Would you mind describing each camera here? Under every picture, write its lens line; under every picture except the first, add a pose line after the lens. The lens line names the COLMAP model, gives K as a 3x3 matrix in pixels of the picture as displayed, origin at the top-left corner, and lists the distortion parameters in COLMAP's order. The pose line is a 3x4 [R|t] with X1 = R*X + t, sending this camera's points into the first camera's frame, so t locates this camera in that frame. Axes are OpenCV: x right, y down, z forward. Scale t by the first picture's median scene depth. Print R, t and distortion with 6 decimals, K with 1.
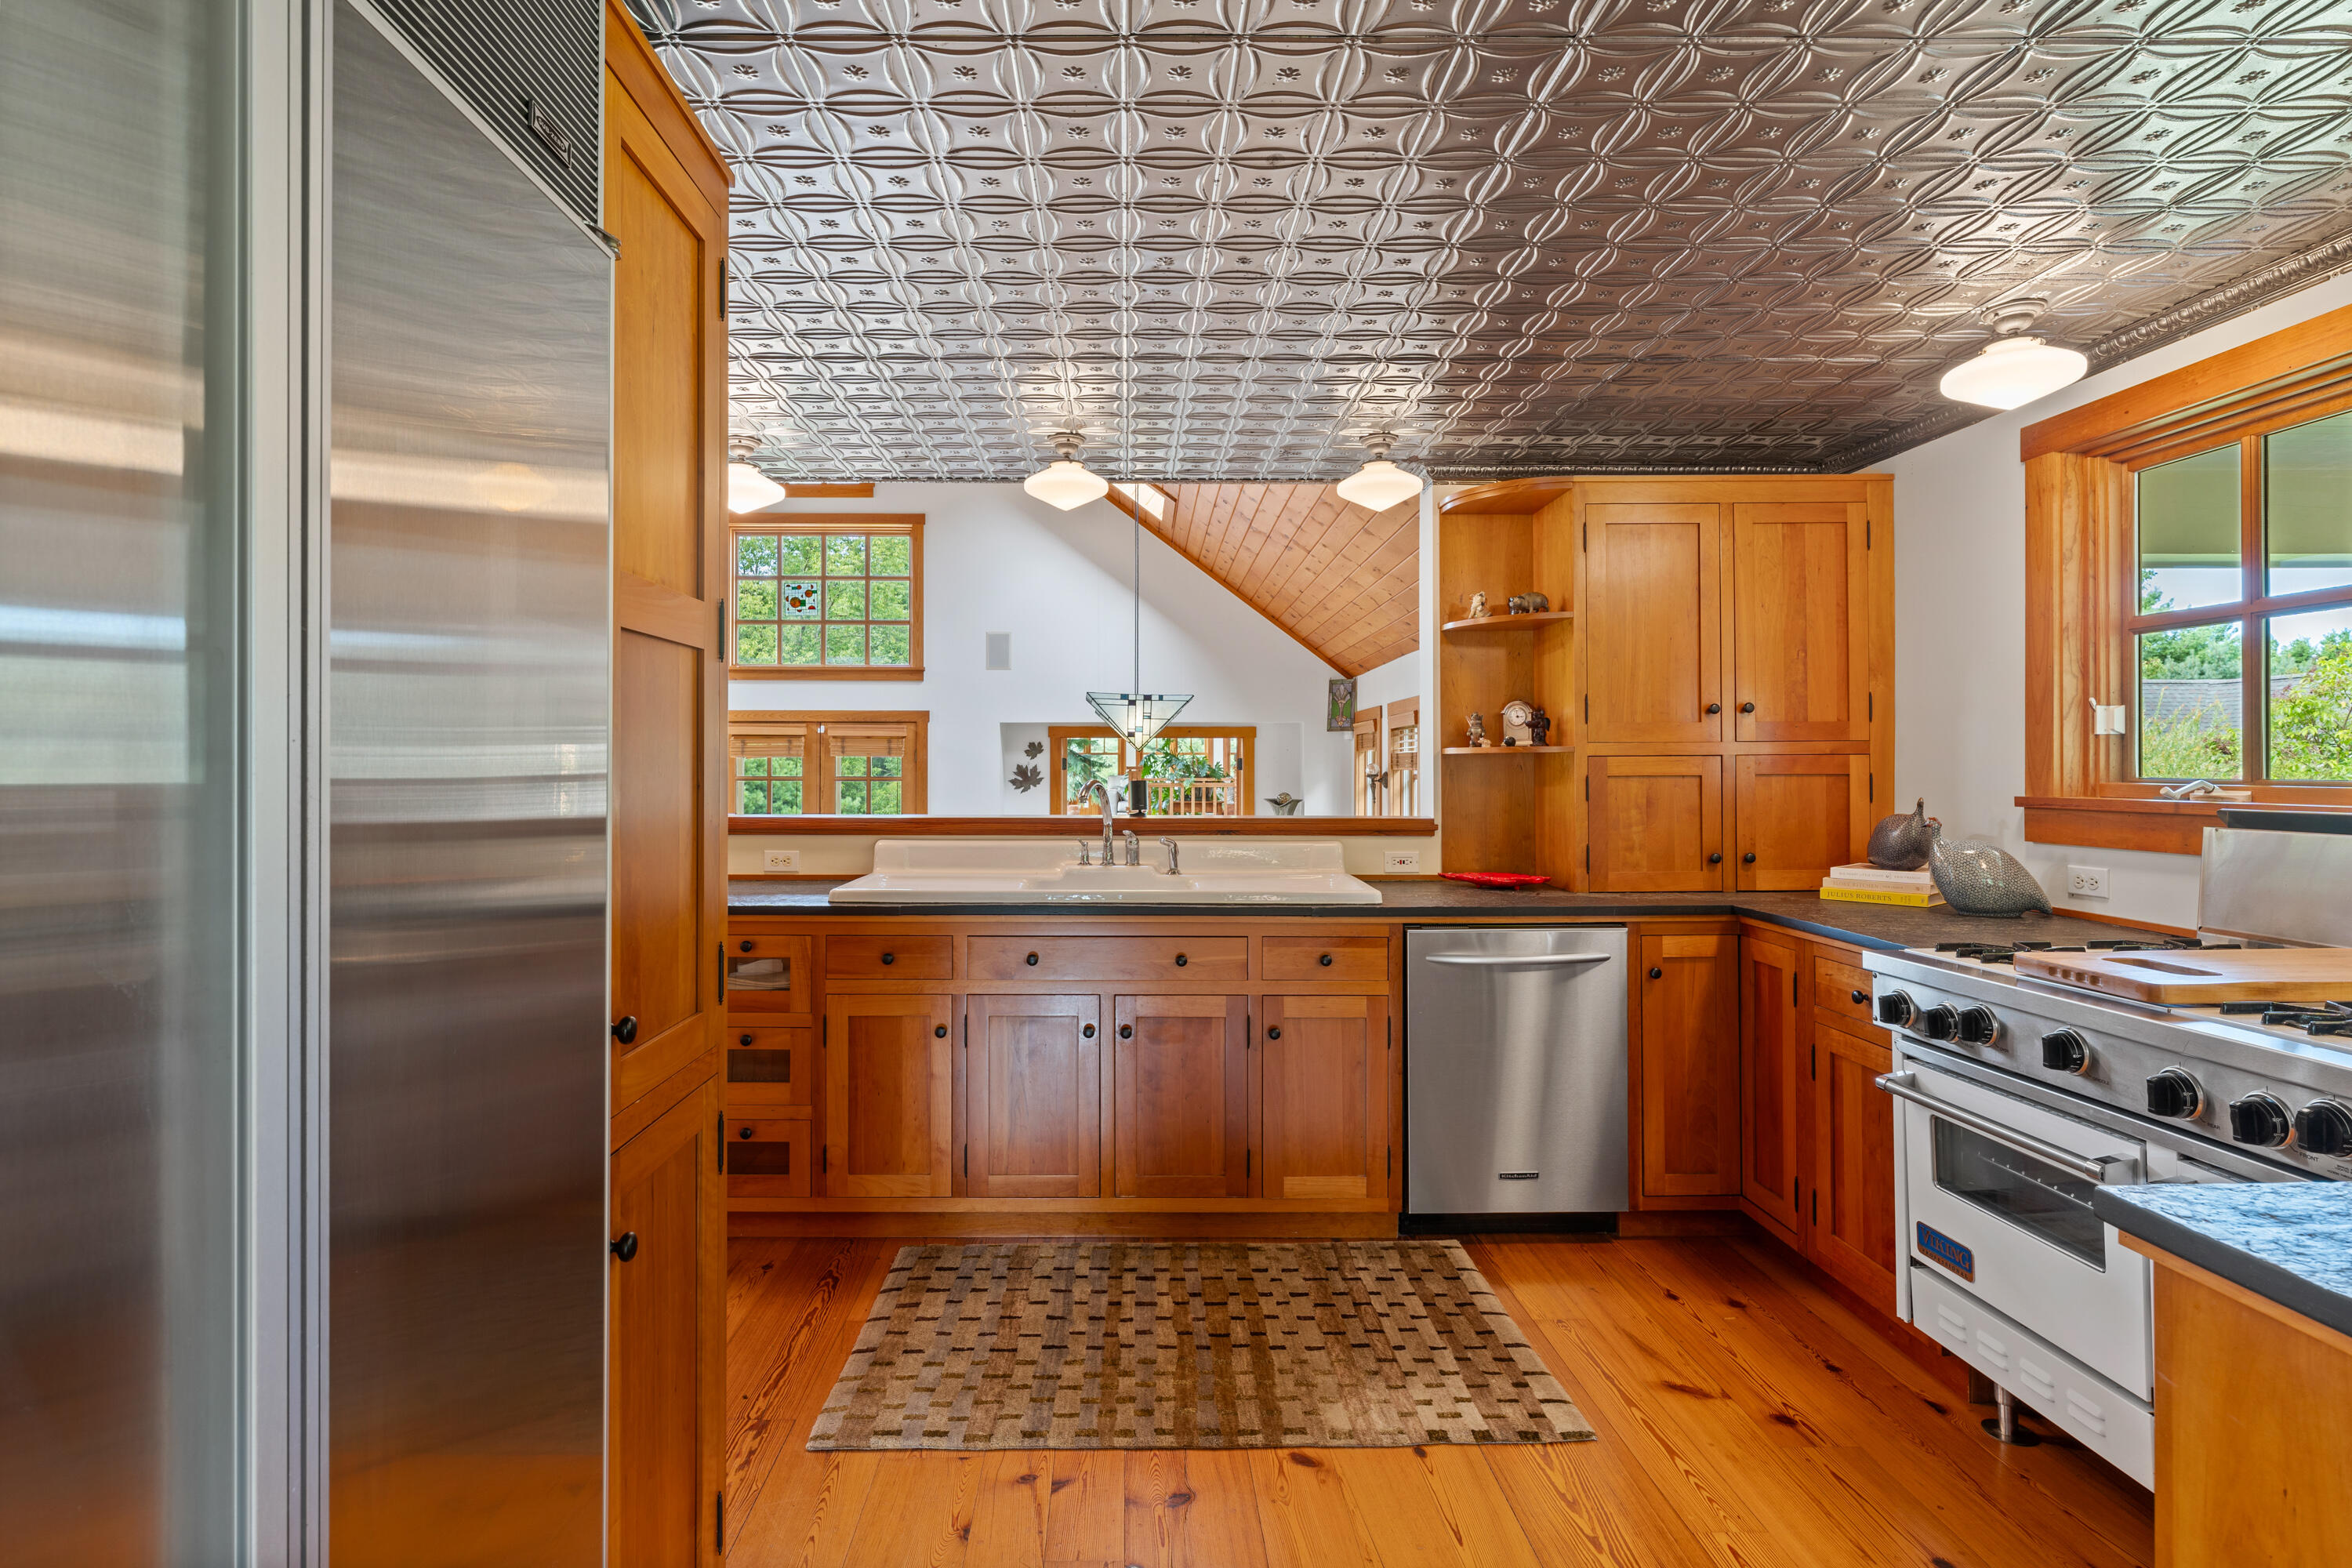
lens RADIAL K [[1158.2, 0, 1147.6], [0, 1158.2, 753.9], [0, 0, 1]] dist [-0.003292, -0.000544]
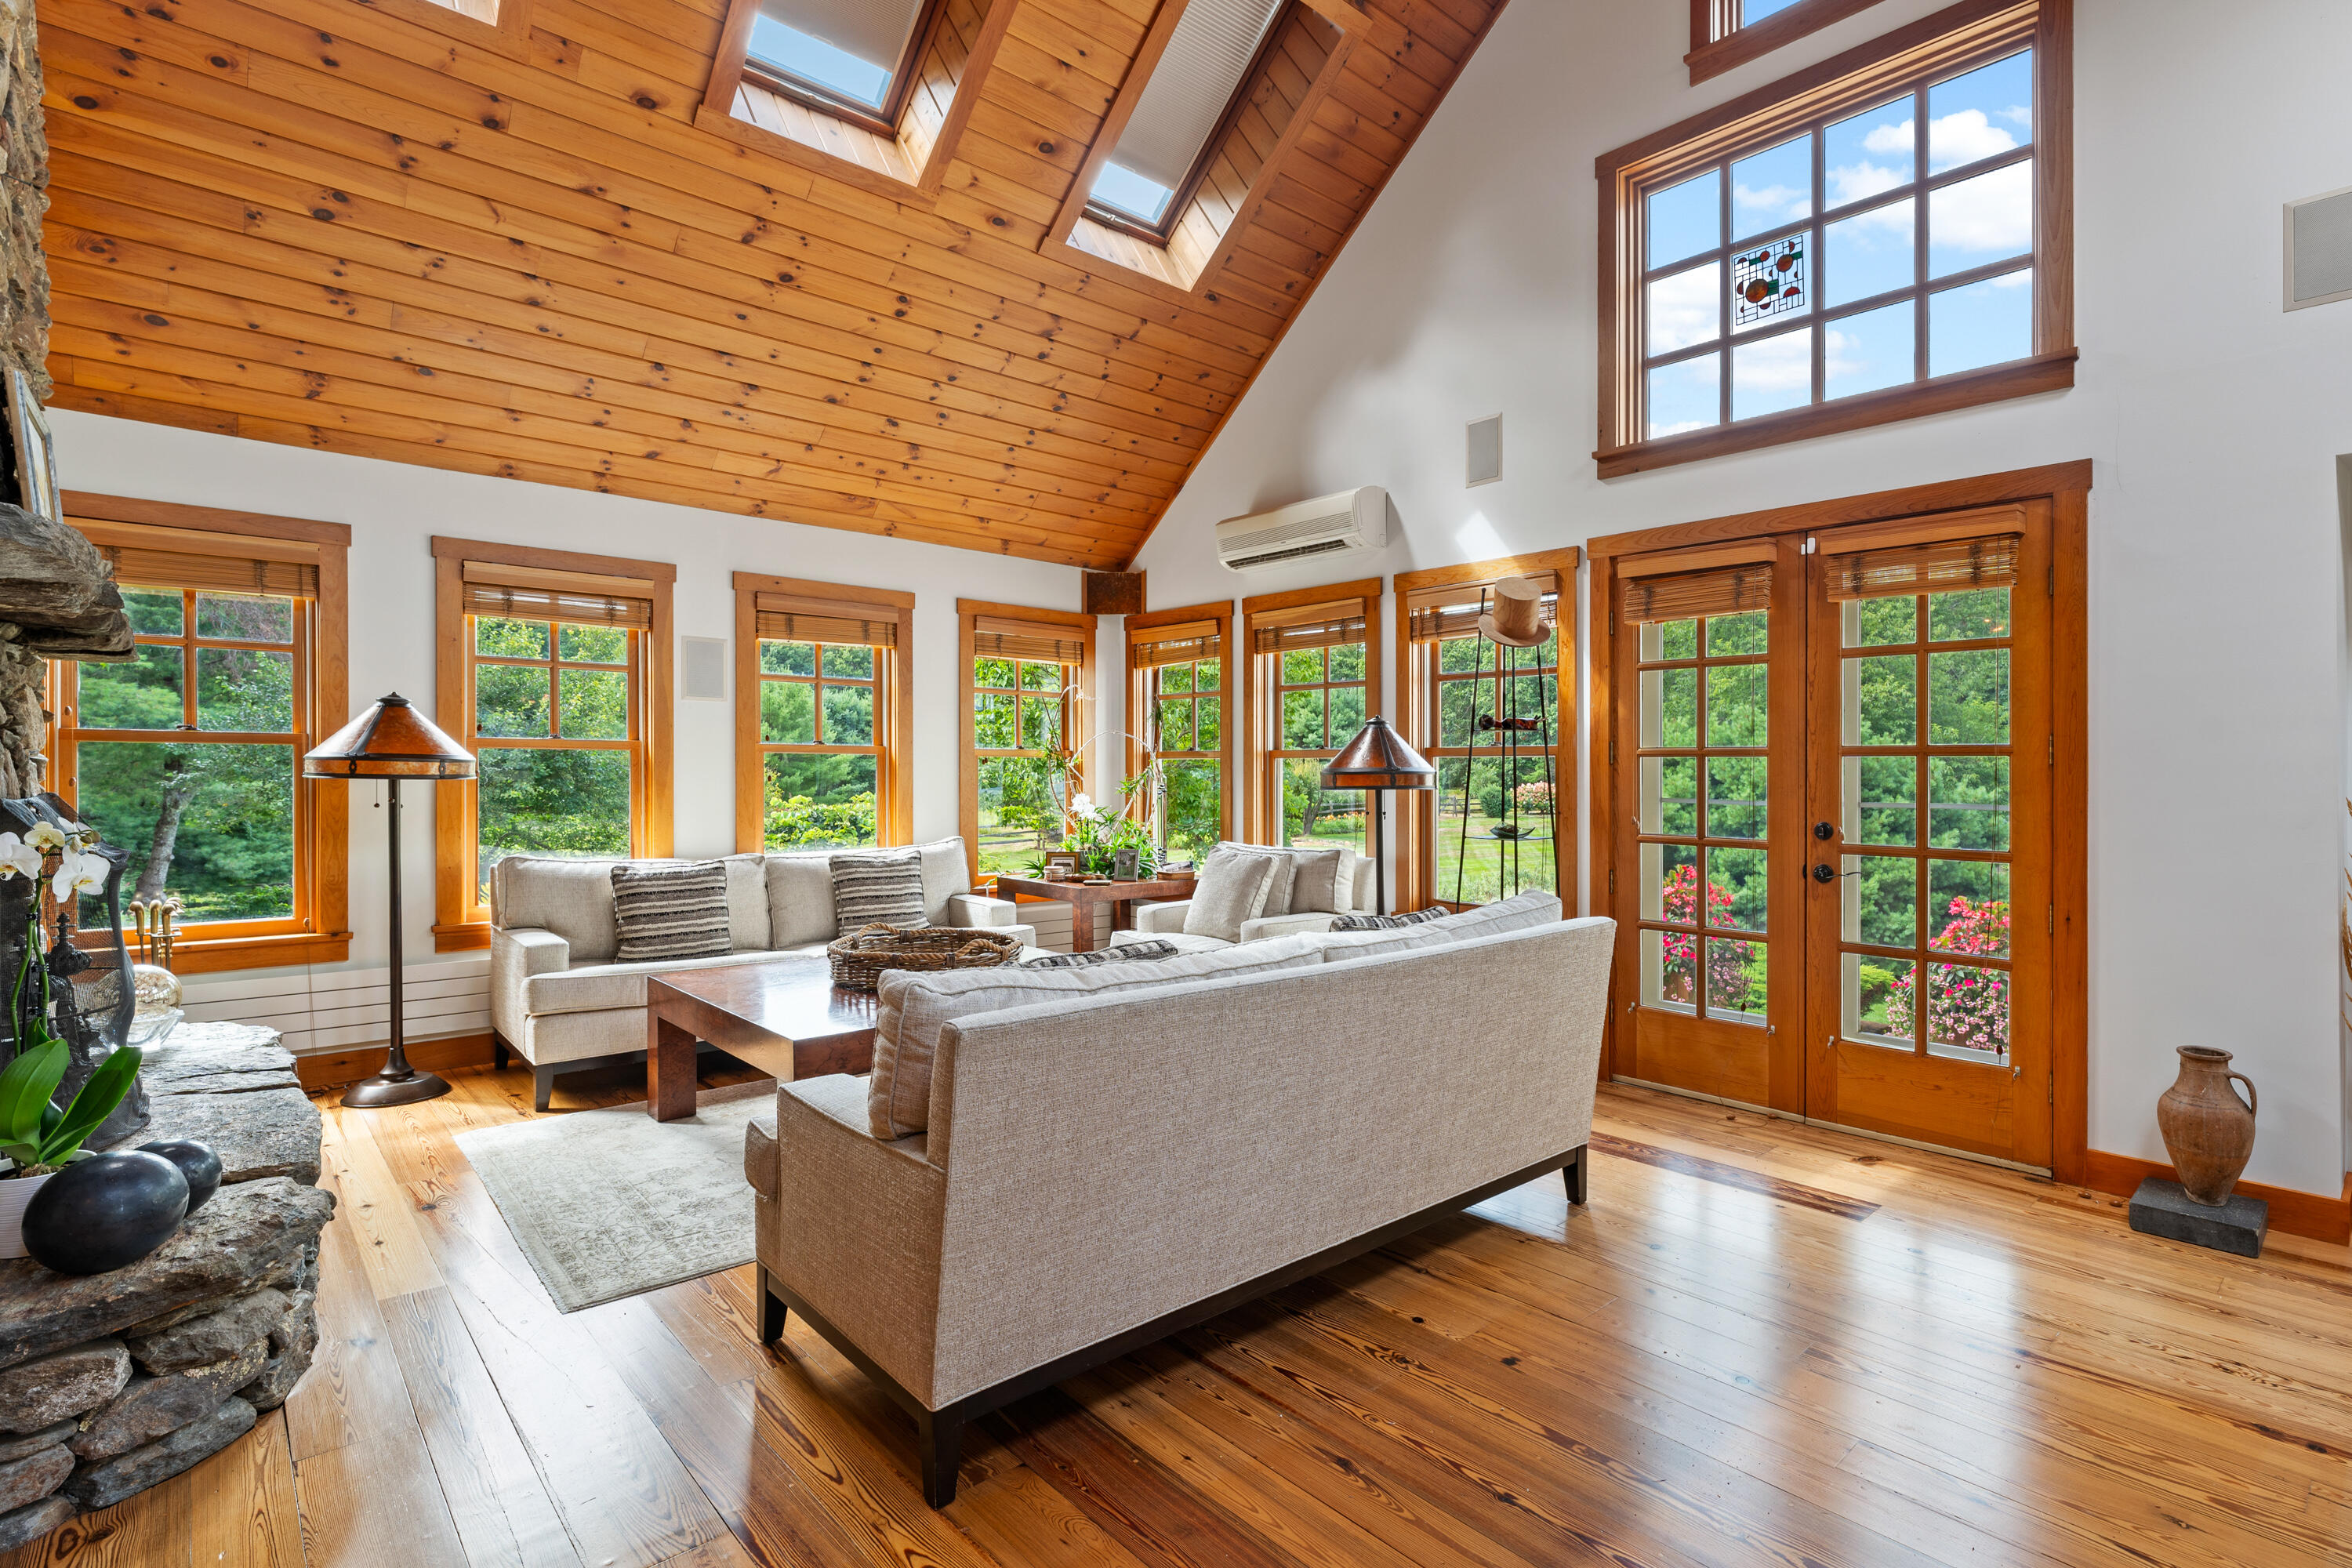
lens RADIAL K [[1137.5, 0, 1300.4], [0, 1137.5, 771.9], [0, 0, 1]] dist [-0.000513, 0.000110]
pose [[0.693538, 0.004641, -0.720405, -0.261270], [0.004003, 0.999939, 0.010296, 0.165577], [0.720409, -0.010025, 0.693477, 1.456003]]
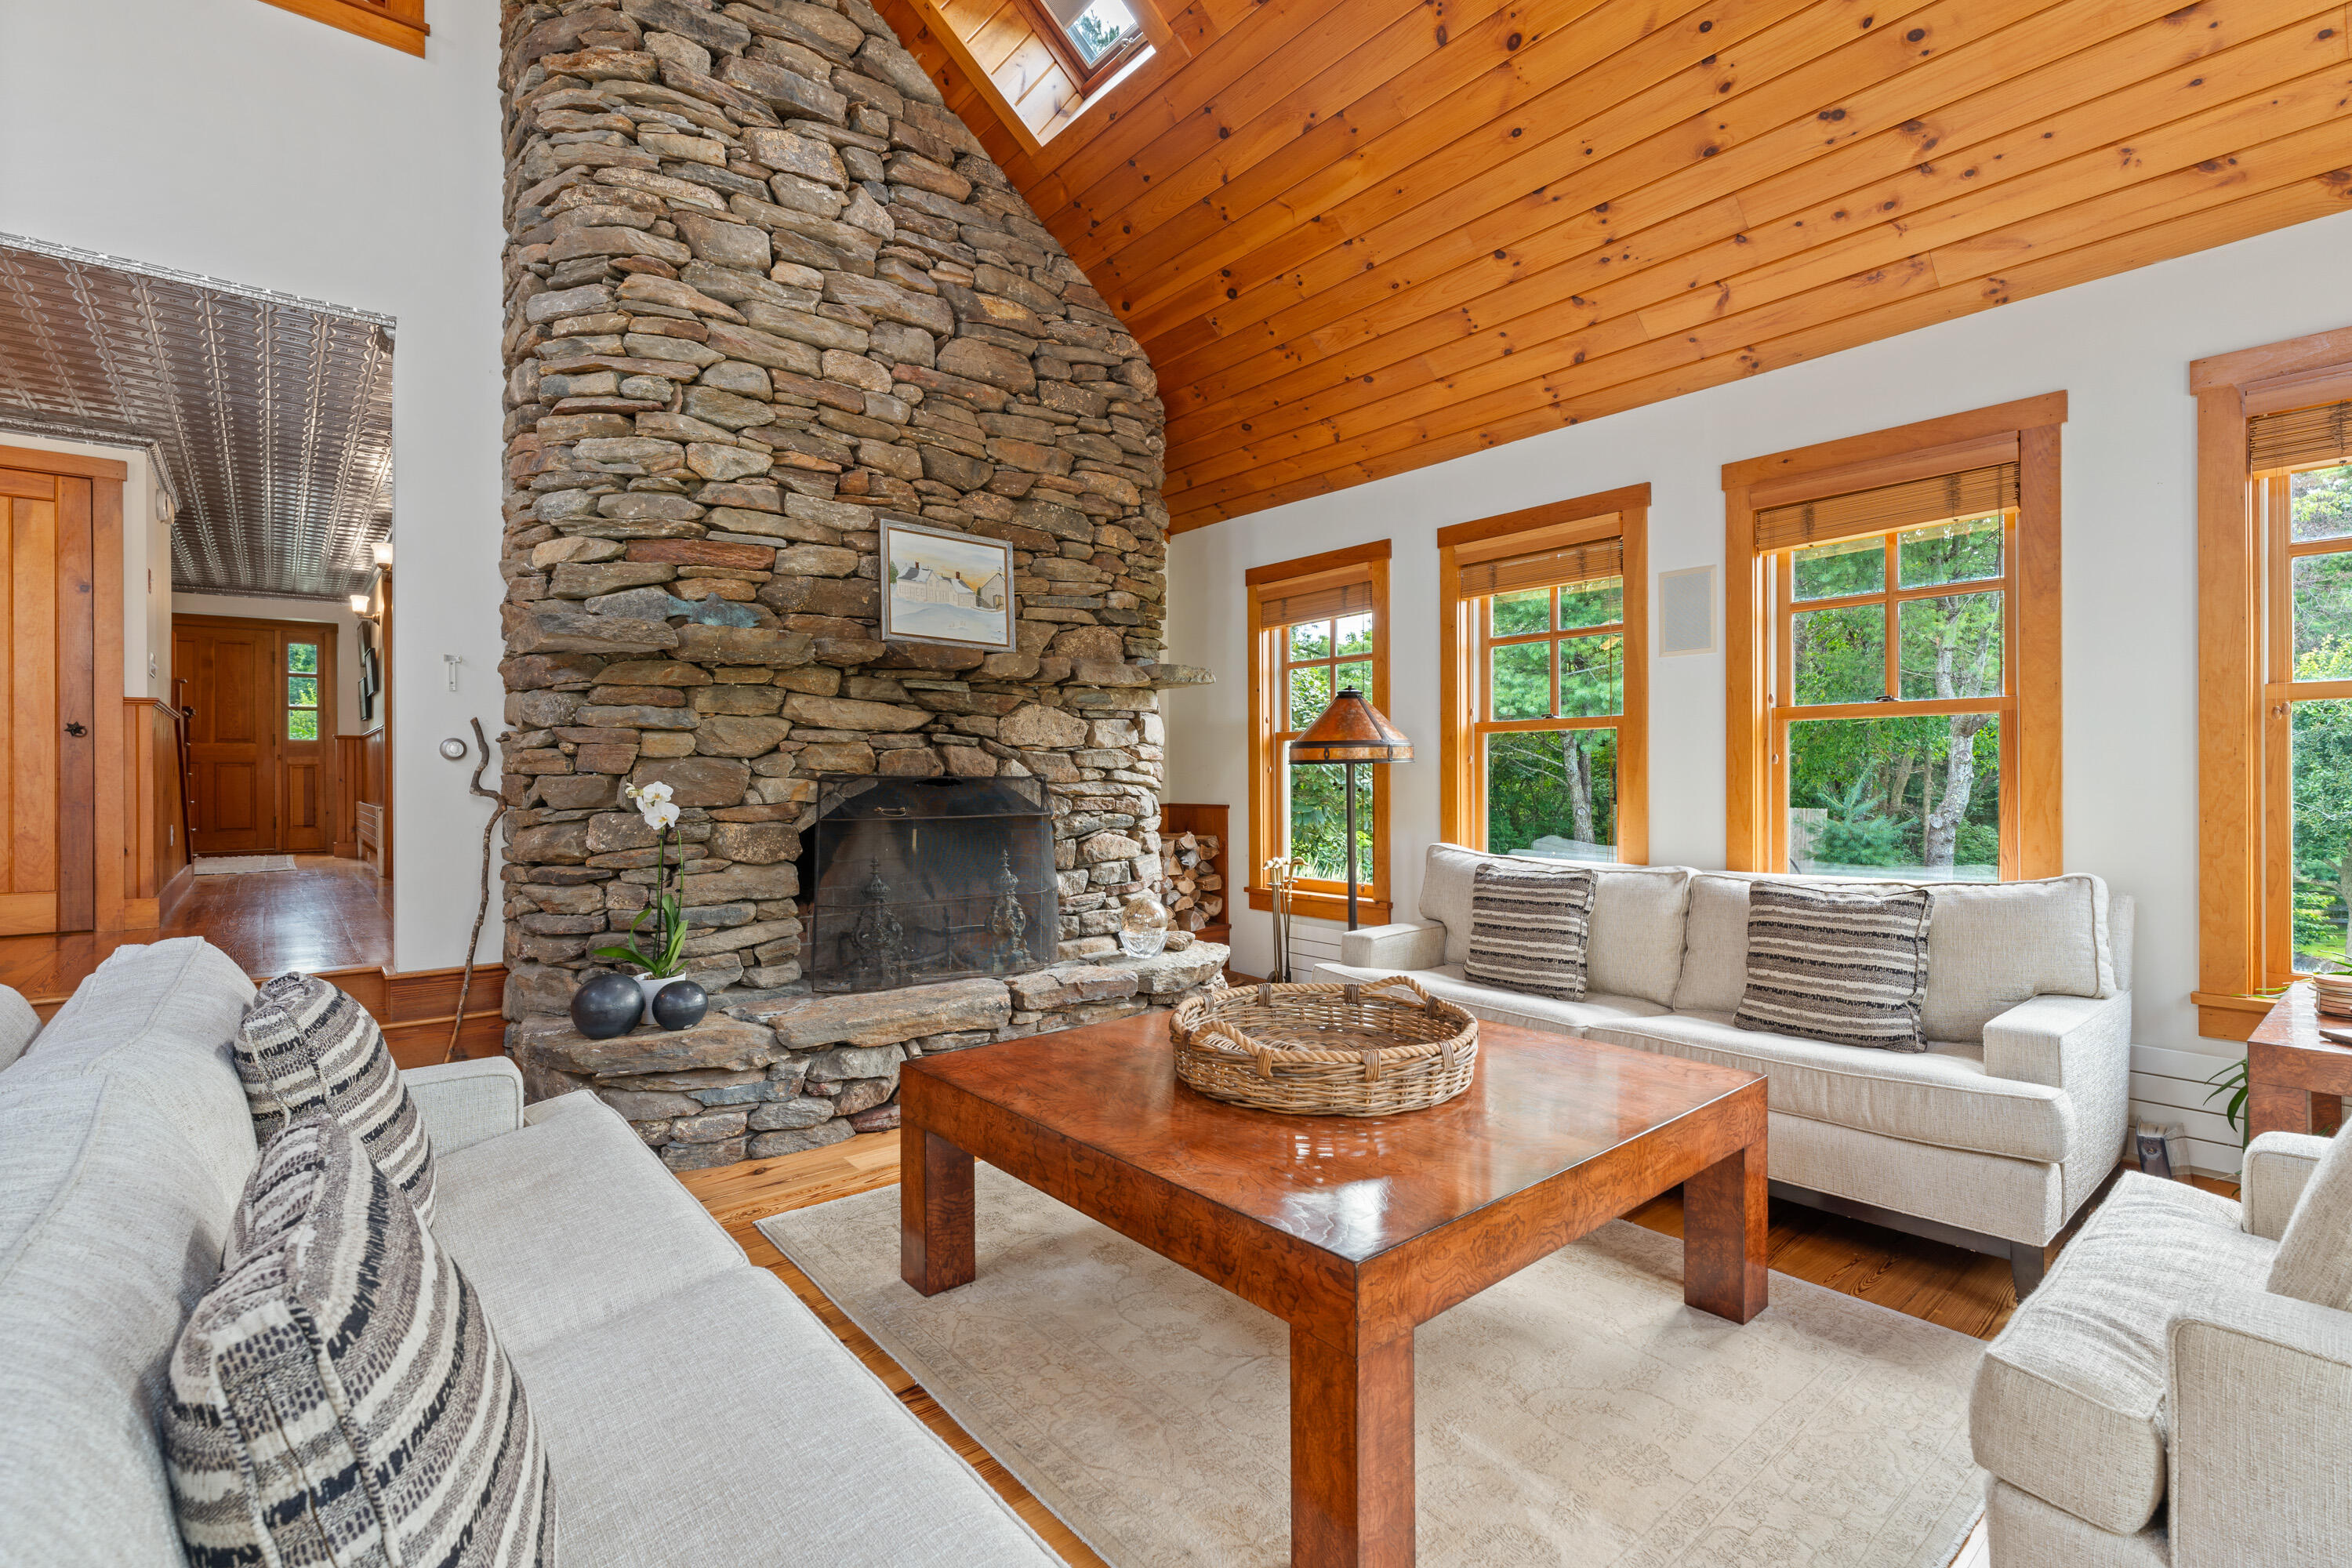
lens RADIAL K [[1066.6, 0, 1172.5], [0, 1066.6, 780.6], [0, 0, 1]] dist [-0.003307, -0.000332]
pose [[-0.775054, 0.005333, -0.631872, -0.887722], [0.013885, 0.999867, -0.008593, 0.211202], [0.631742, -0.015434, -0.775025, 2.478756]]
